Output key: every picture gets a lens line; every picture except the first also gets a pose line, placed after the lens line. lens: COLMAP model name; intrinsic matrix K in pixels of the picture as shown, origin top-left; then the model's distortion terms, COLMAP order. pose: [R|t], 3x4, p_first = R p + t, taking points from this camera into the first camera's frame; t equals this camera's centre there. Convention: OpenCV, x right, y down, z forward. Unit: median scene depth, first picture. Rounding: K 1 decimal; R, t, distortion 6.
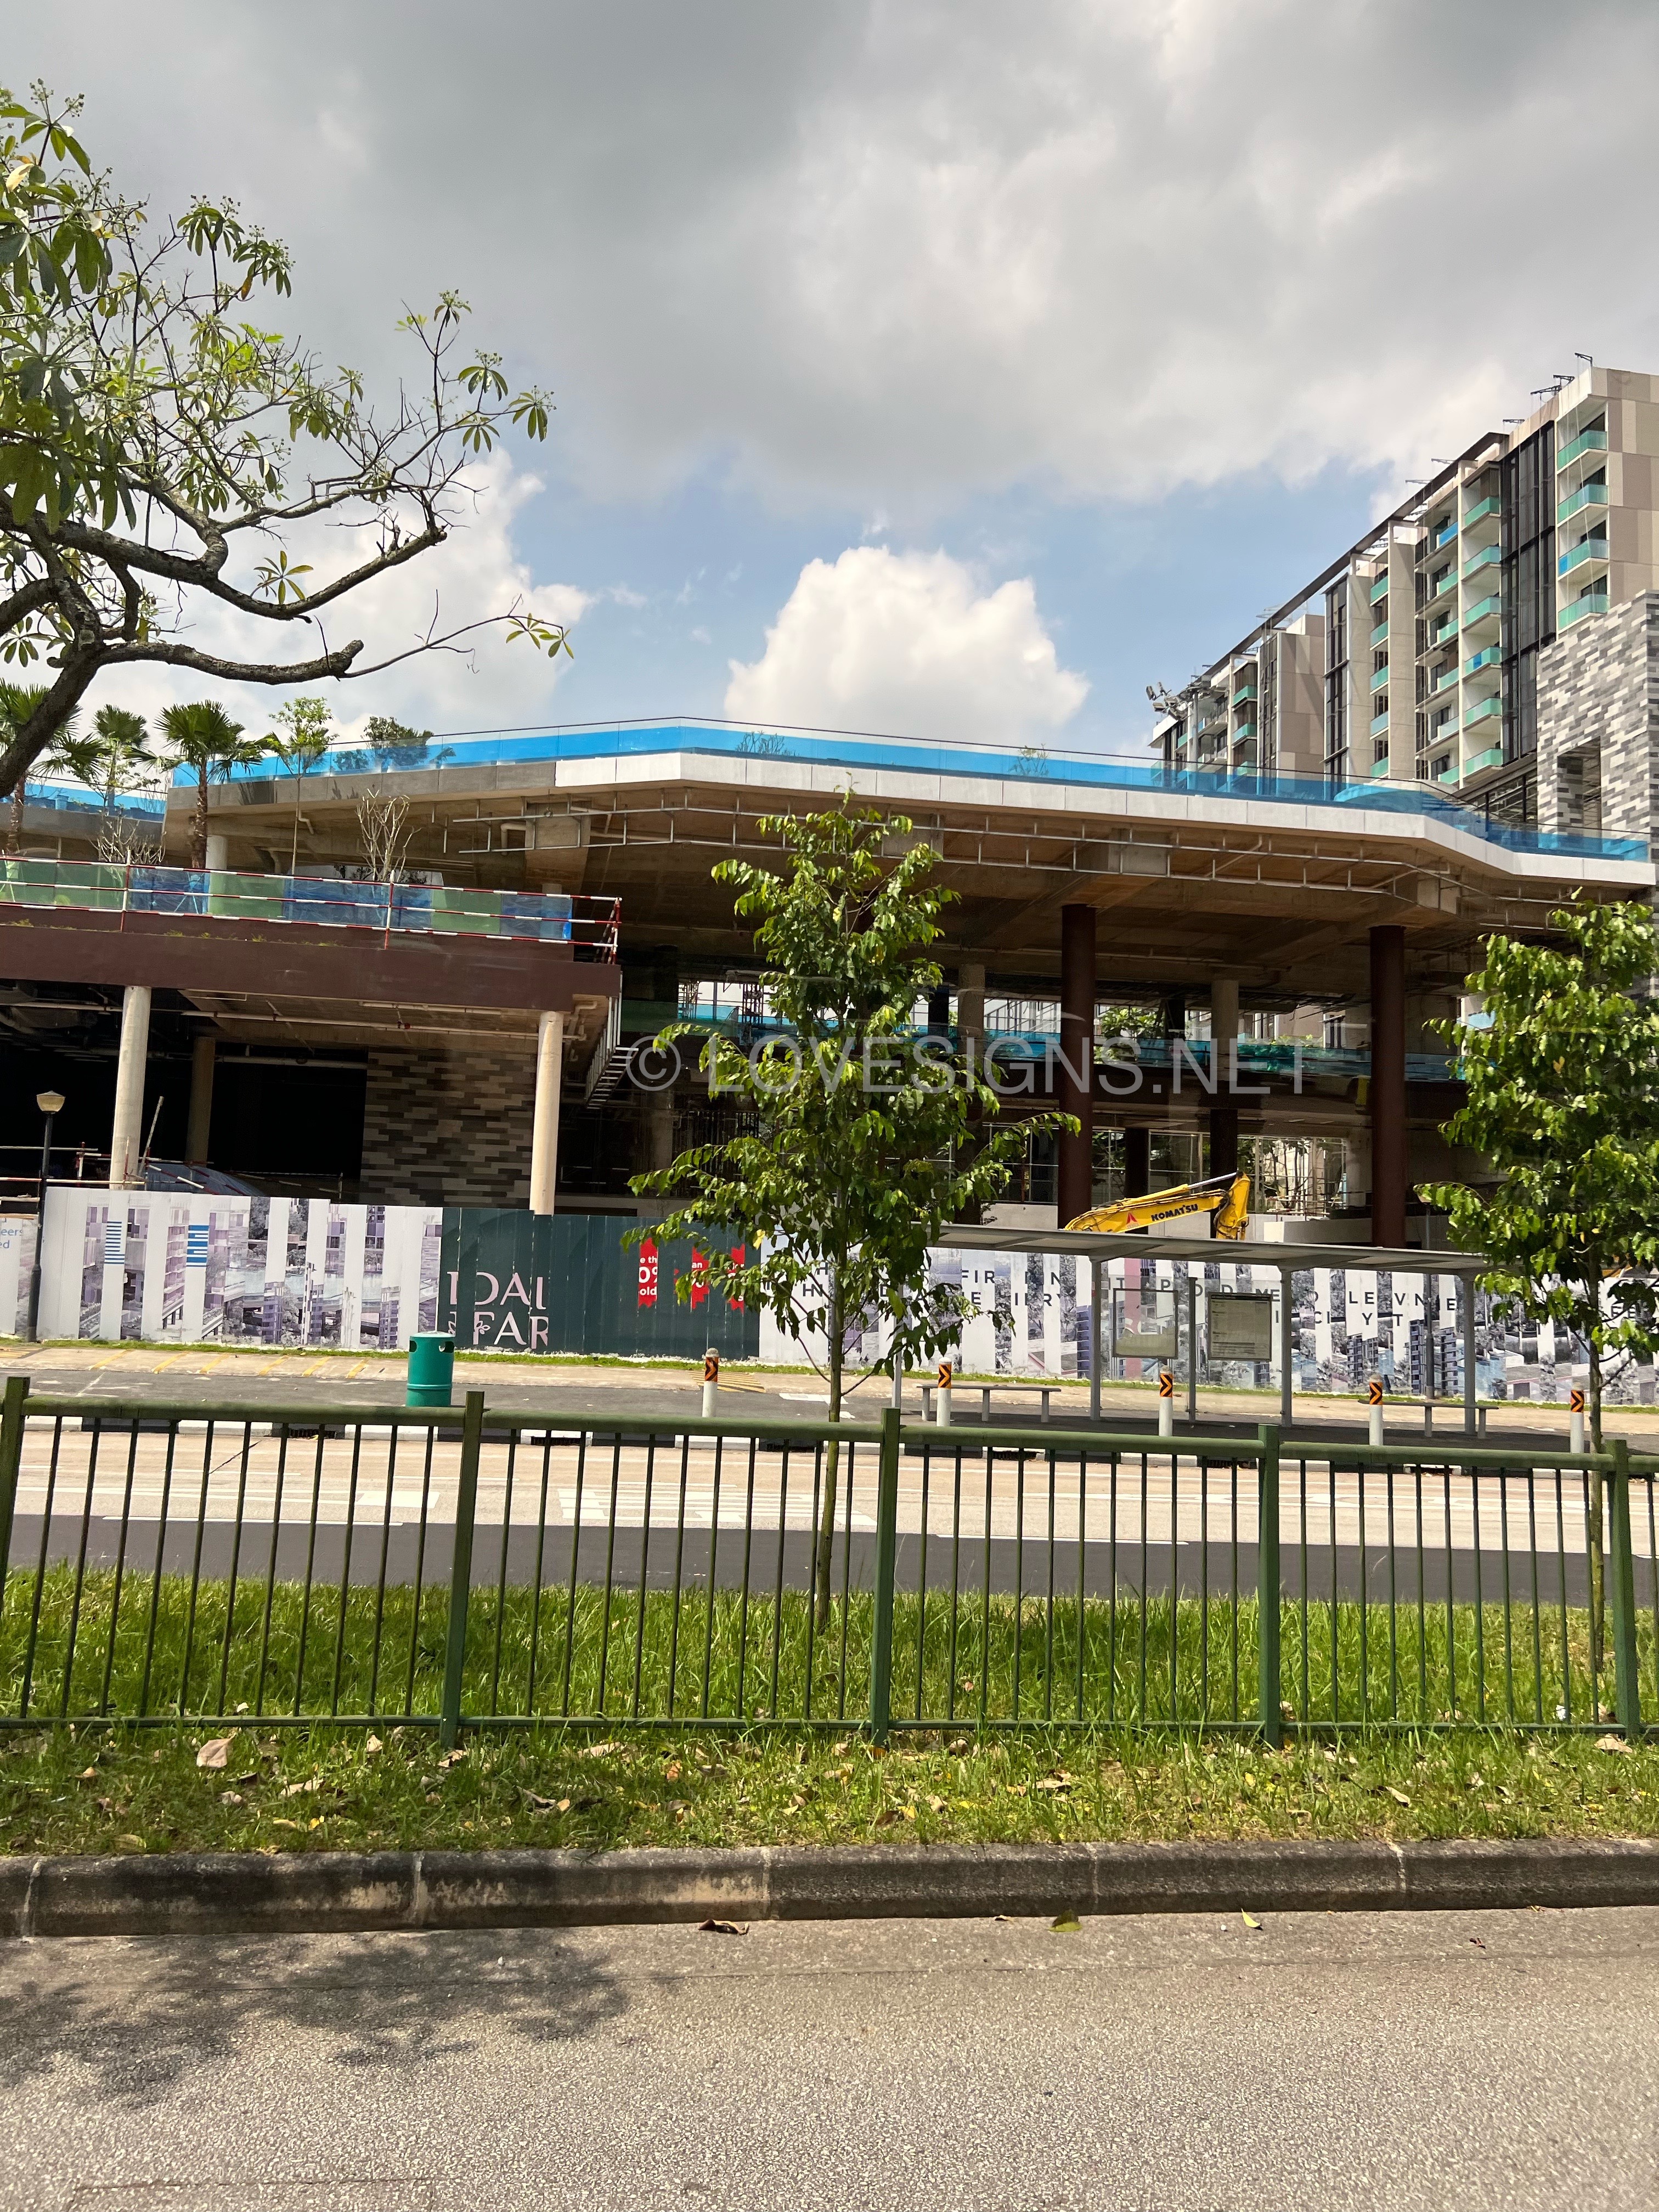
lens RADIAL K [[1677.1, 0, 845.1], [0, 1677.1, 1091.8], [0, 0, 1]] dist [0.055529, -0.060816]
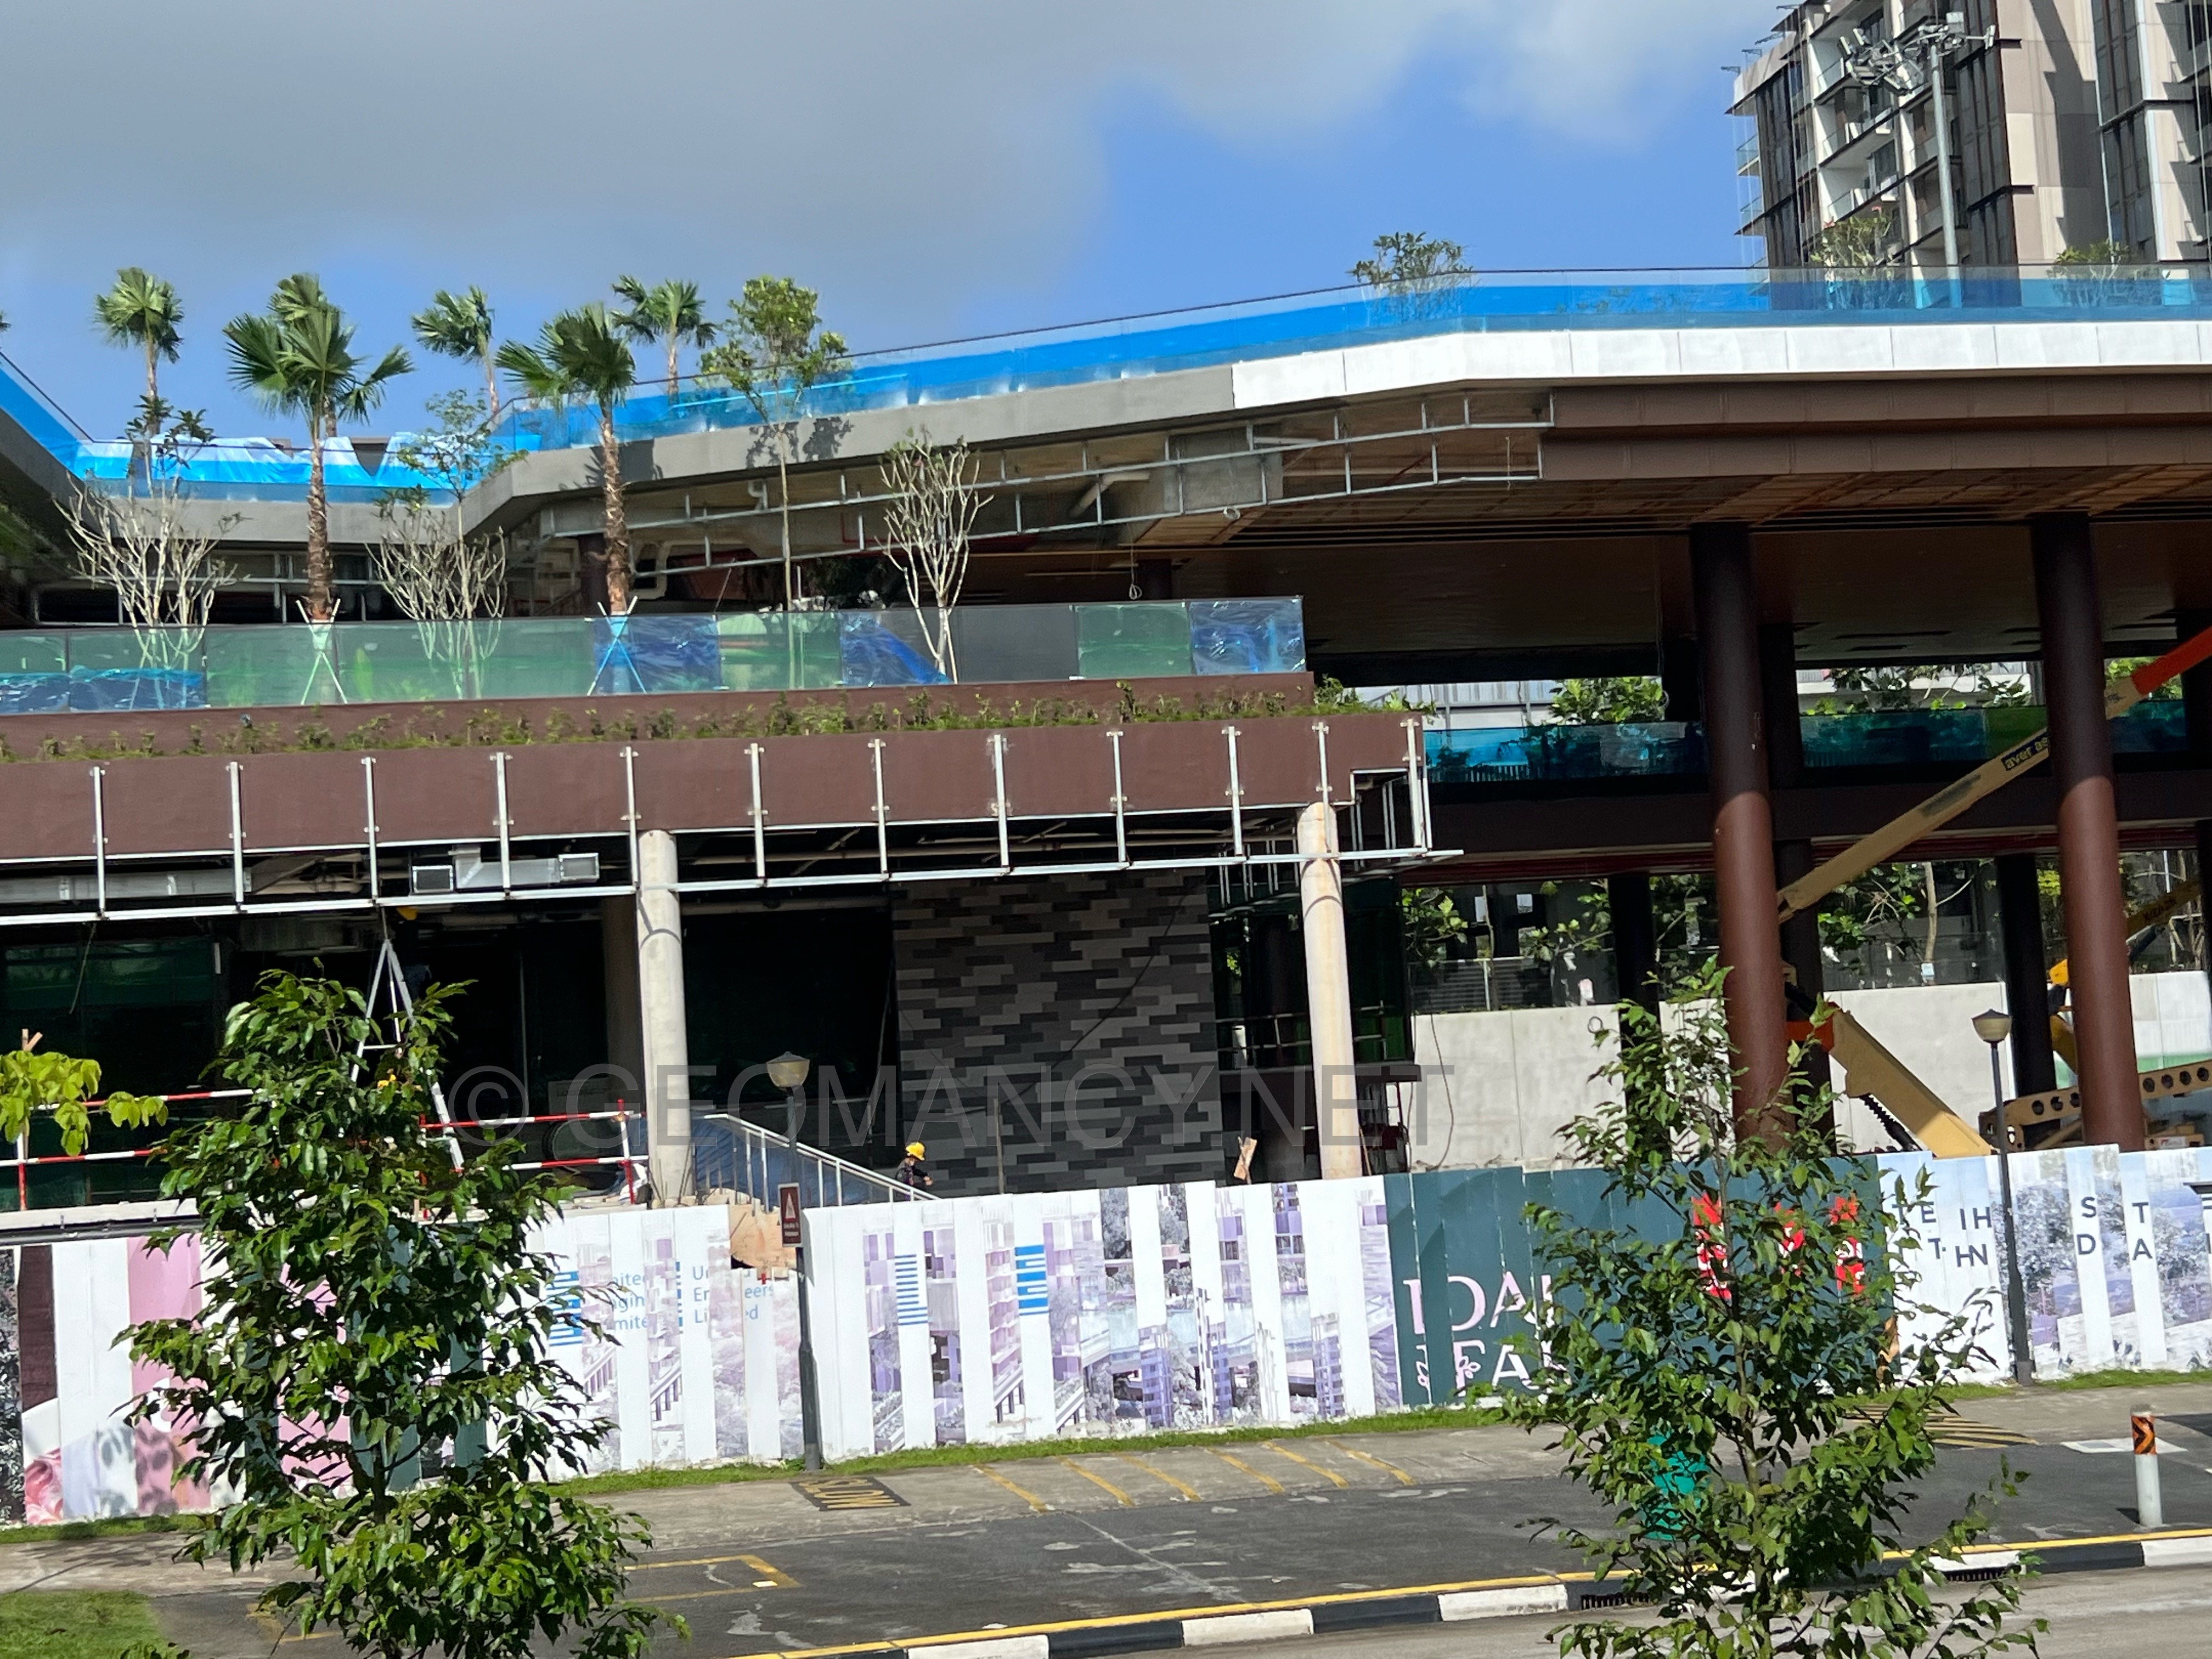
lens RADIAL K [[3101.2, 0, 1121.8], [0, 3101.2, 848.3], [0, 0, 1]] dist [0.107539, 0.000000]
pose [[0.995388, -0.091043, 0.030246, -0.363251], [0.090120, 0.995461, 0.030594, -0.092506], [-0.032894, -0.027728, 0.999074, -0.110279]]
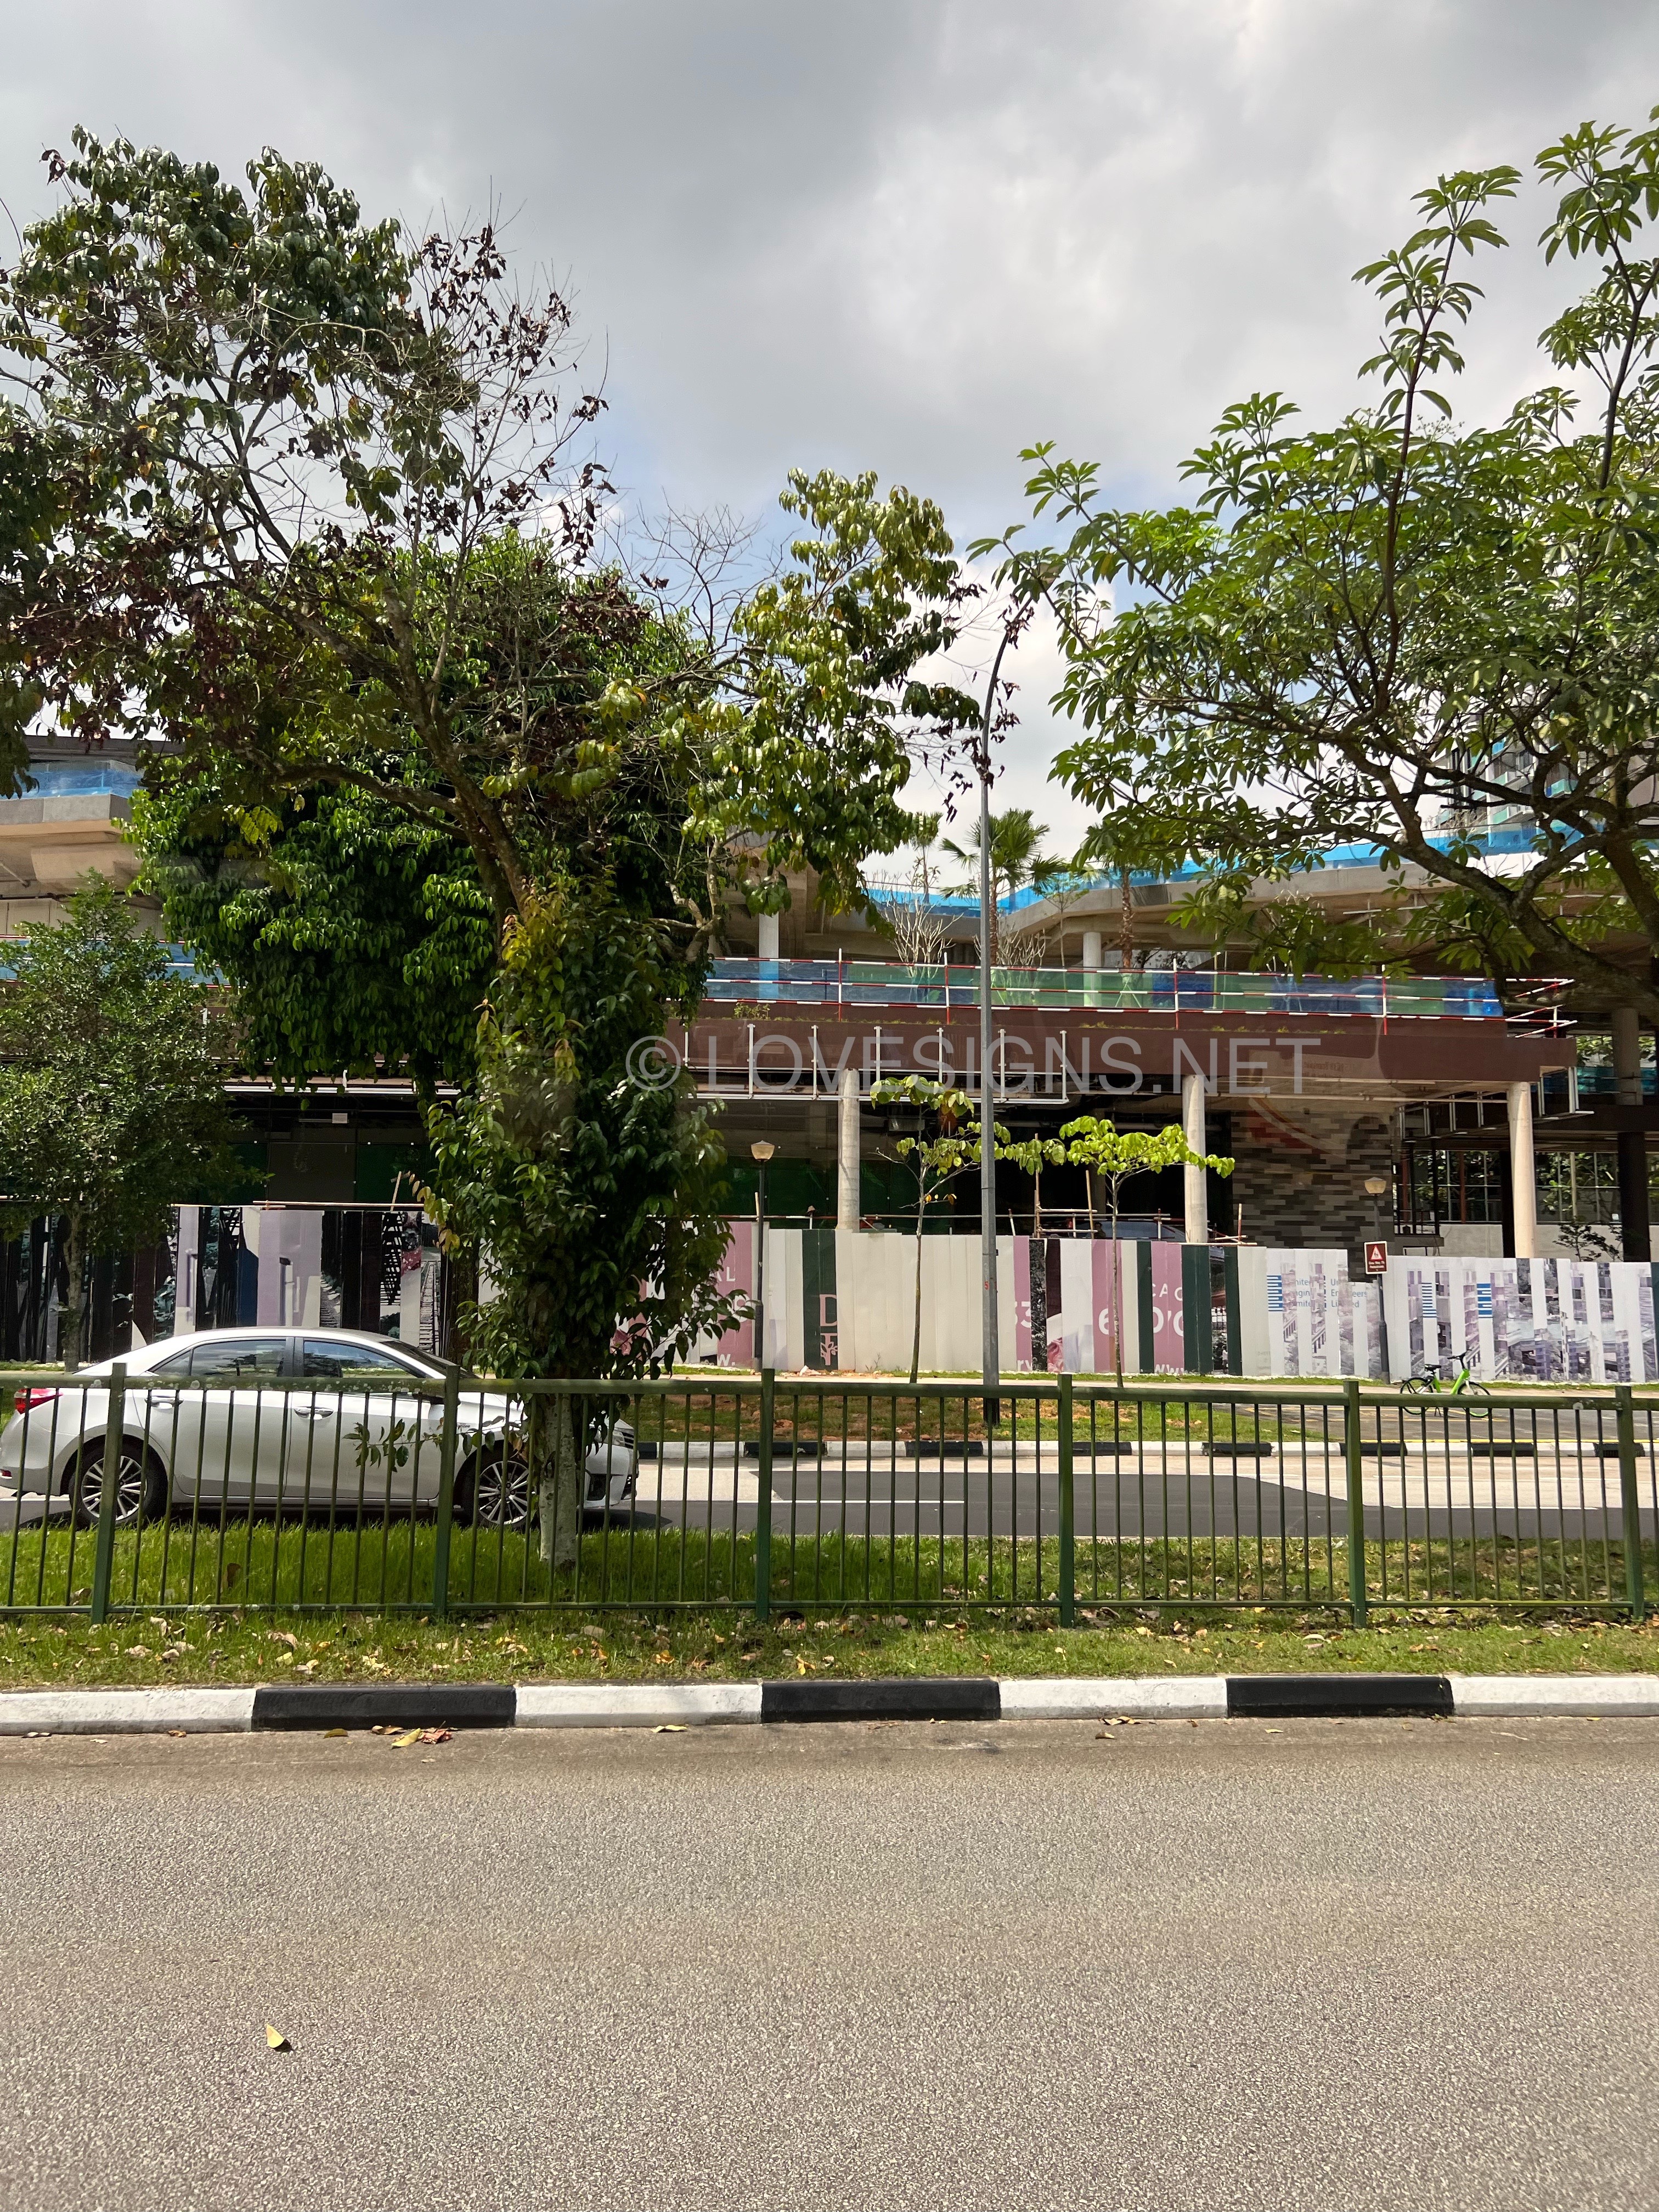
lens RADIAL K [[1677.1, 0, 835.3], [0, 1677.1, 1103.3], [0, 0, 1]] dist [0.055529, -0.060816]
pose [[0.998510, -0.033369, -0.043170, -0.774338], [0.033373, 0.999443, -0.000625, -0.063337], [0.043167, -0.000817, 0.999068, -0.223282]]
